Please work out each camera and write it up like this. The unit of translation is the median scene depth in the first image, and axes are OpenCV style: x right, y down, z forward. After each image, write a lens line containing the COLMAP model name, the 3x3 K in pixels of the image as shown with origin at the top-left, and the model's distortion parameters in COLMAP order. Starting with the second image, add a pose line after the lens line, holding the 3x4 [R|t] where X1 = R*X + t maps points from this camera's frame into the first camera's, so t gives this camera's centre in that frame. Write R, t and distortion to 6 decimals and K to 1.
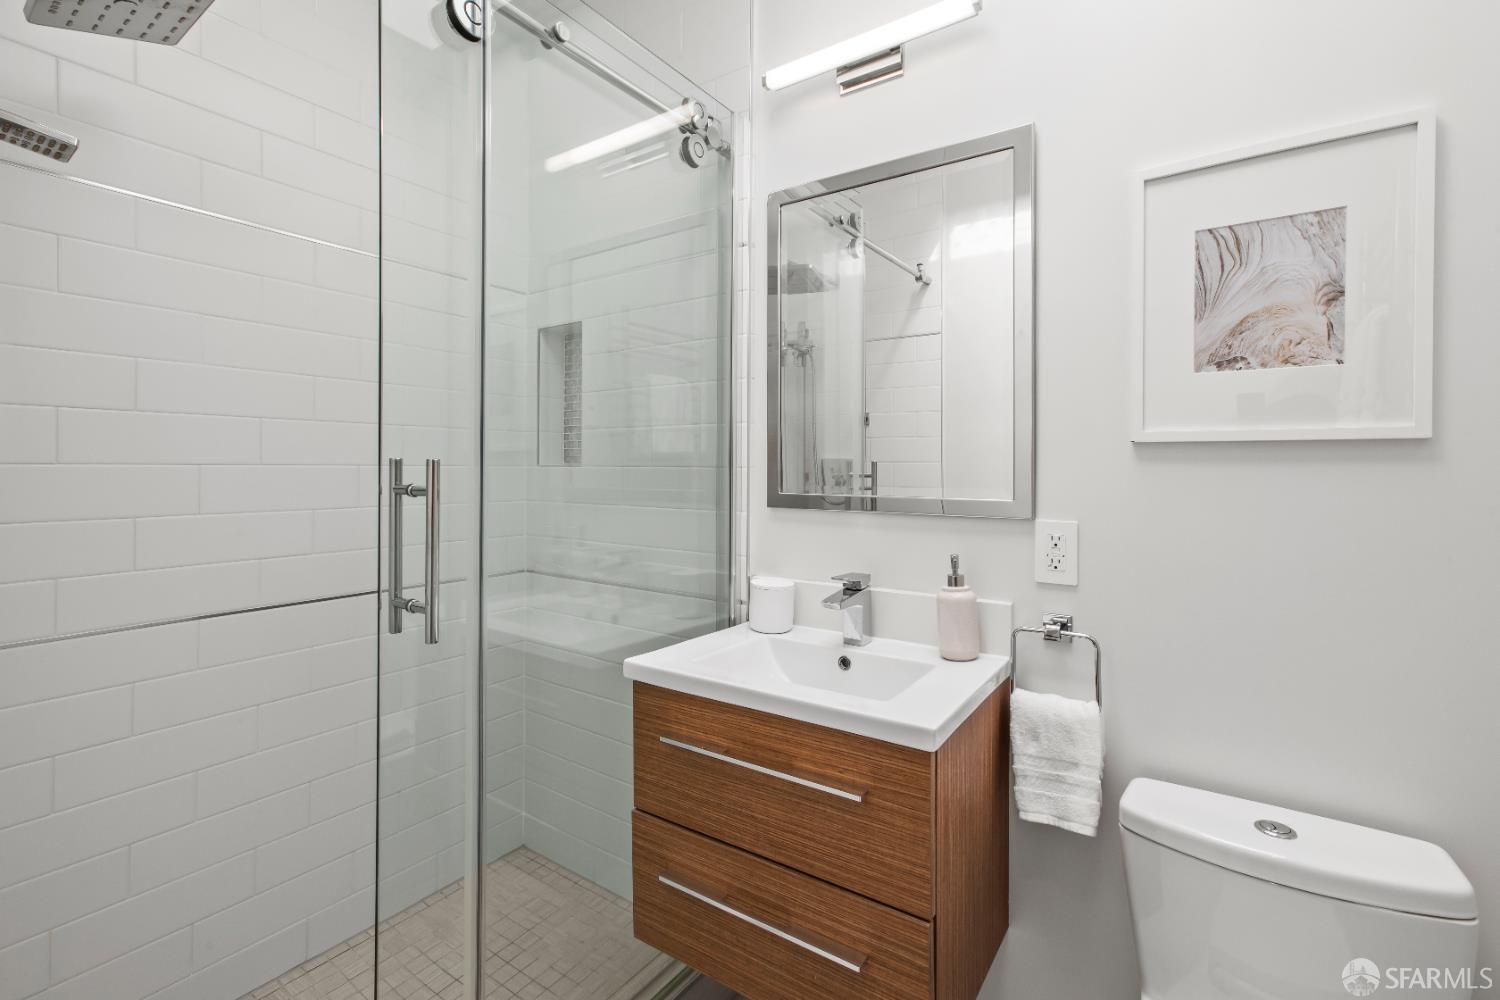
lens RADIAL K [[683.9, 0, 757.1], [0, 683.9, 458.8], [0, 0, 1]] dist [0.001597, -0.000284]
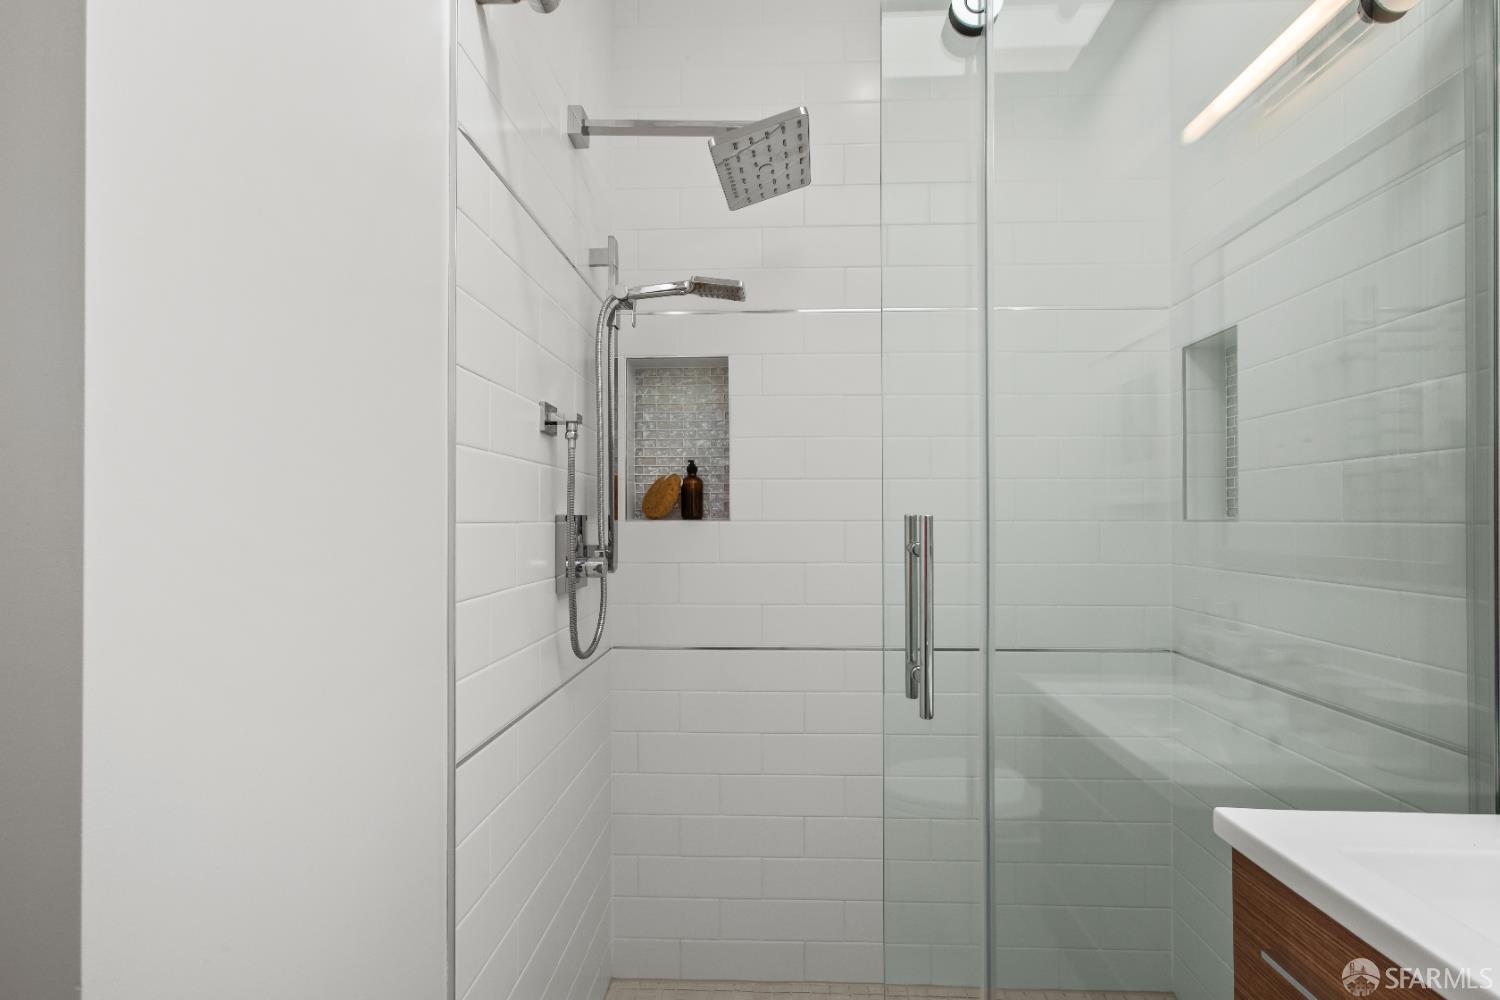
lens RADIAL K [[683.9, 0, 752.7], [0, 683.9, 508.6], [0, 0, 1]] dist [0.001597, -0.000284]
pose [[0.526689, -0.018396, -0.849859, 0.101238], [0.011463, 0.999829, -0.014538, 0.002986], [0.849981, -0.002085, 0.526809, 0.180134]]
